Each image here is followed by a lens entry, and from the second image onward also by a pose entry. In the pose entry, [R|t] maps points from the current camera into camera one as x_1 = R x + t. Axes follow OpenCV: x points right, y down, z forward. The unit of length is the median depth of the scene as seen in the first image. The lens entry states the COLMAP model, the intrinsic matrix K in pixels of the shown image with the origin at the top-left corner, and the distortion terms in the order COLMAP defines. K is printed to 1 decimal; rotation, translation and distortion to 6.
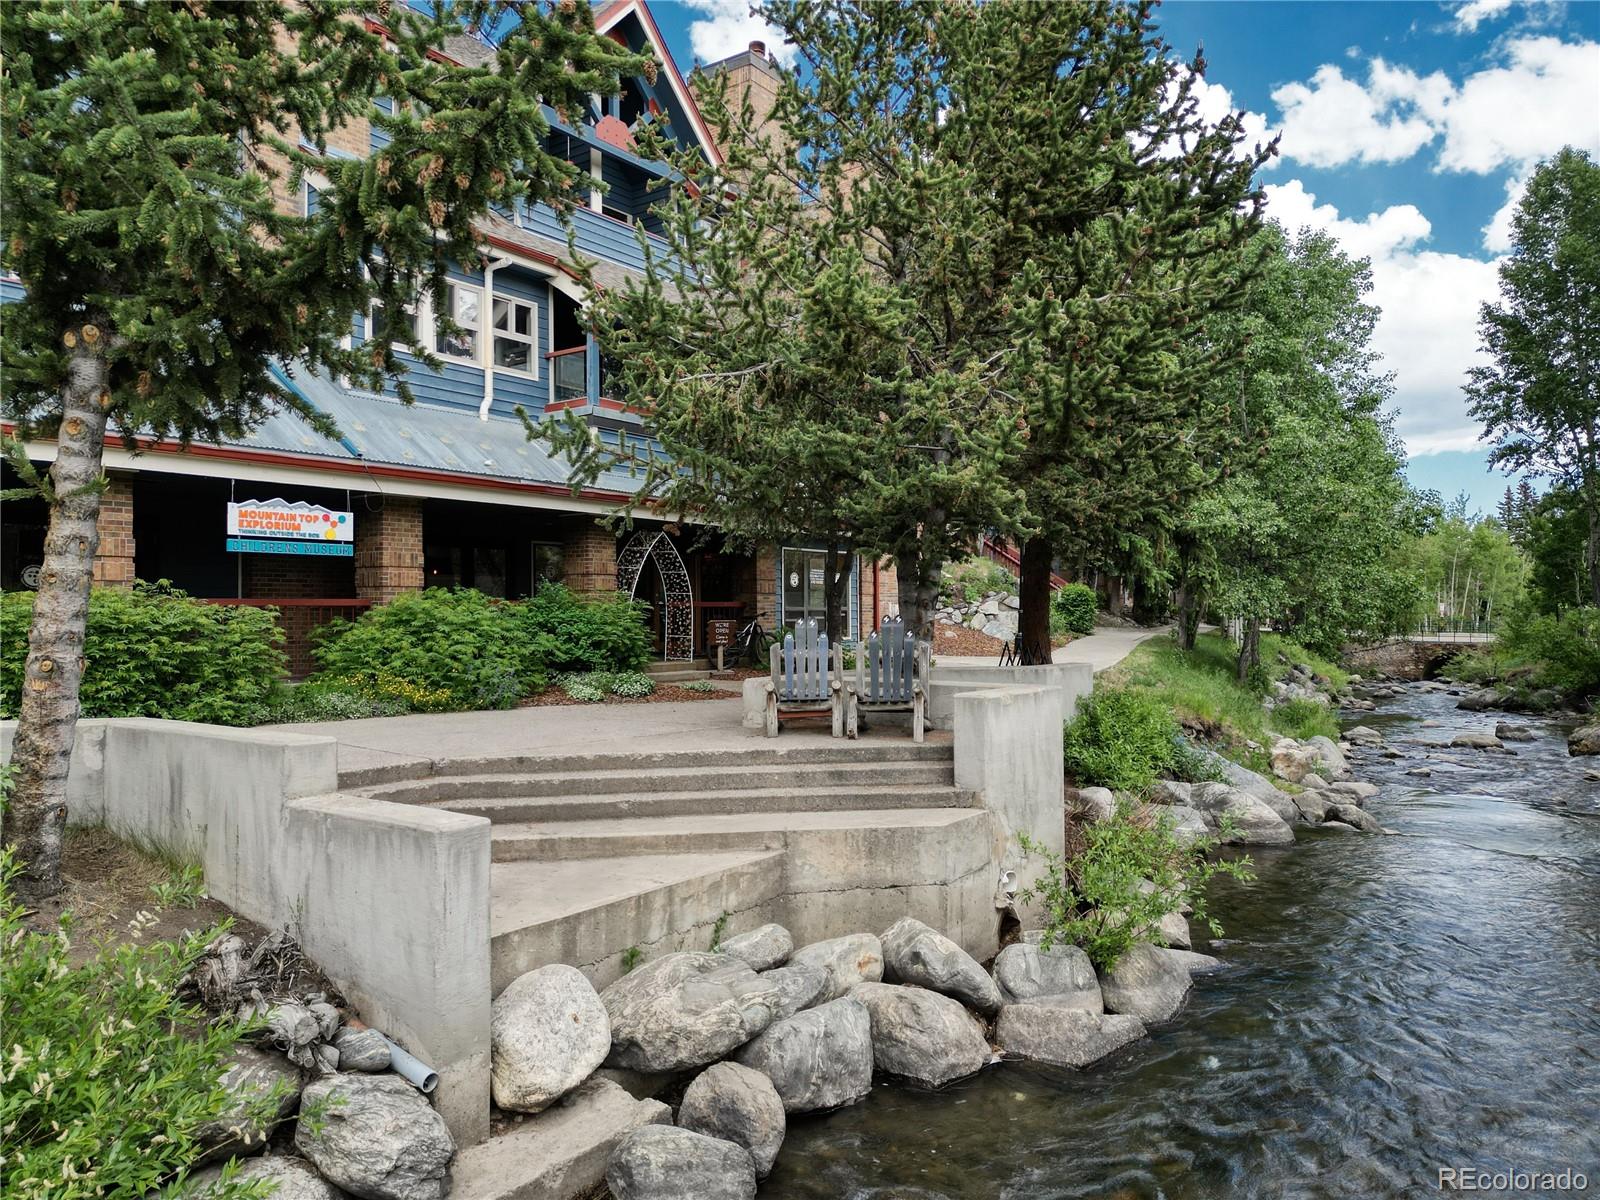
lens RADIAL K [[1077.4, 0, 800.0], [0, 1077.4, 600.0], [0, 0, 1]] dist [0.058363, -0.070023]
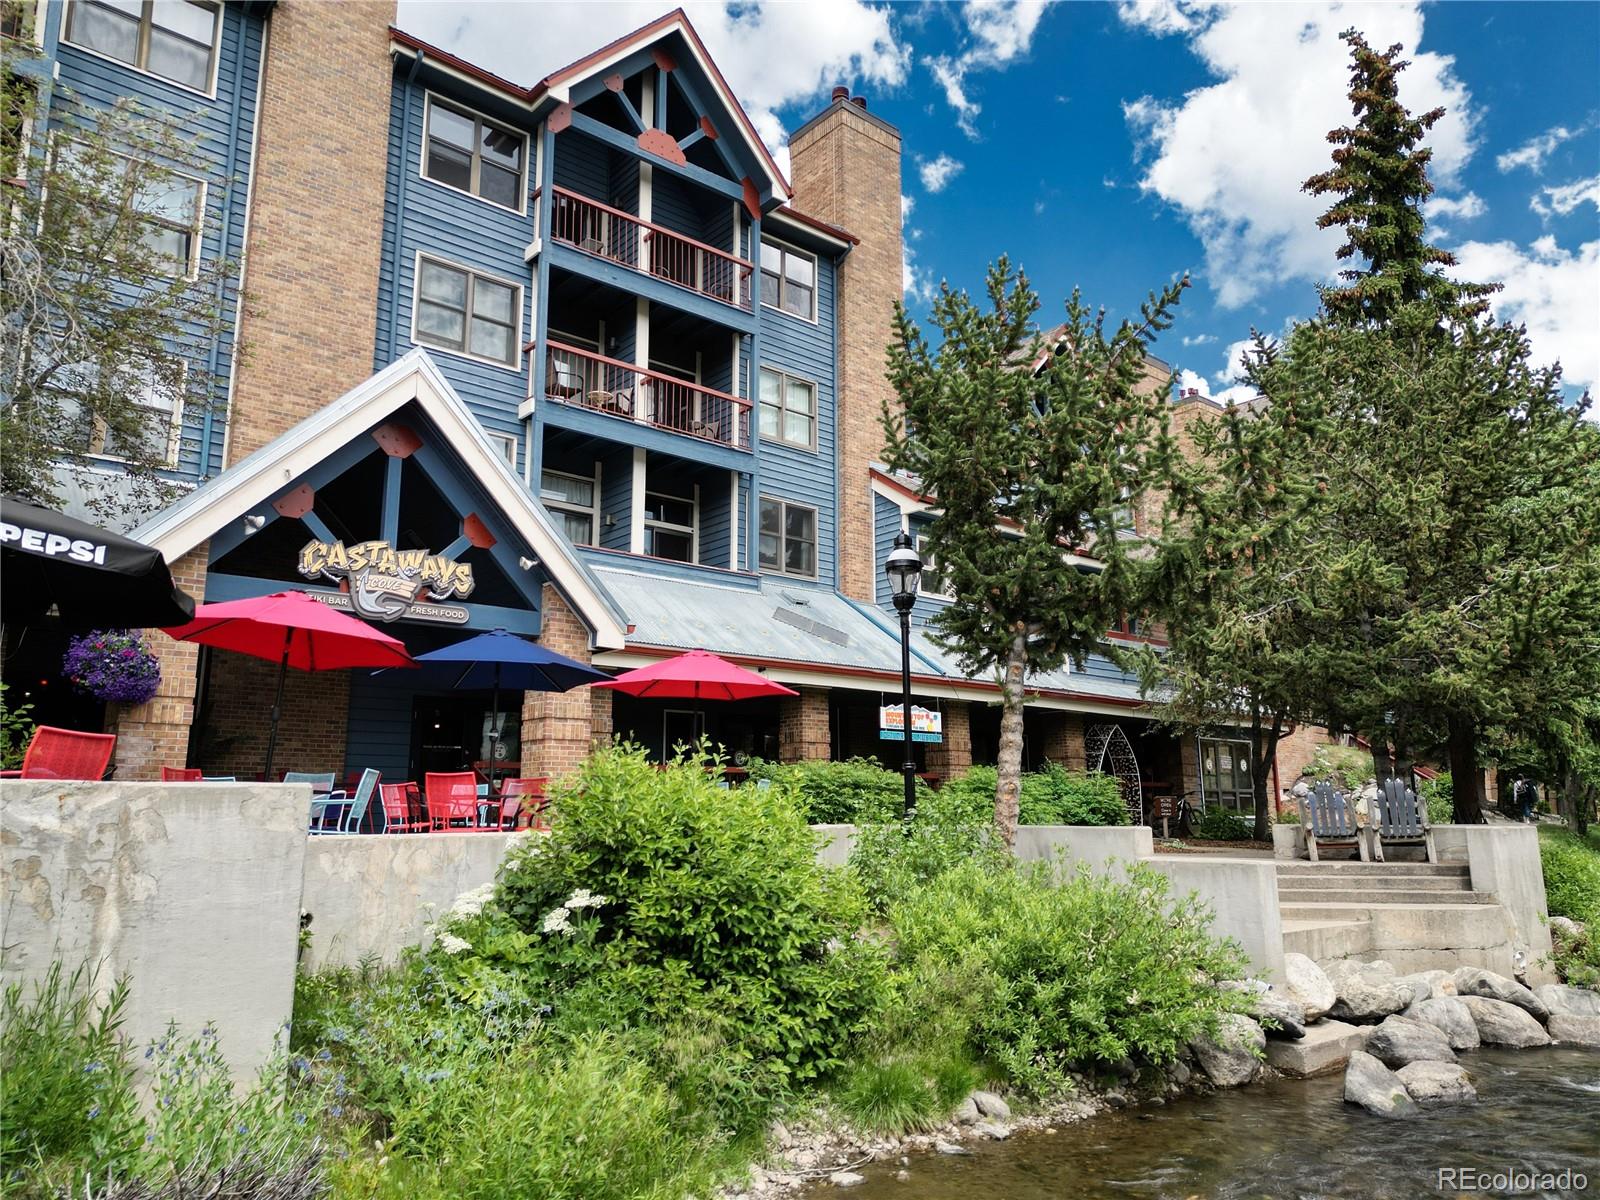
lens RADIAL K [[1077.4, 0, 800.0], [0, 1077.4, 600.0], [0, 0, 1]] dist [0.058363, -0.070023]
pose [[0.970673, -0.041925, -0.236719, -0.337198], [-0.002317, 0.982998, -0.183602, 0.051806], [0.240391, 0.178766, 0.954073, -0.632005]]
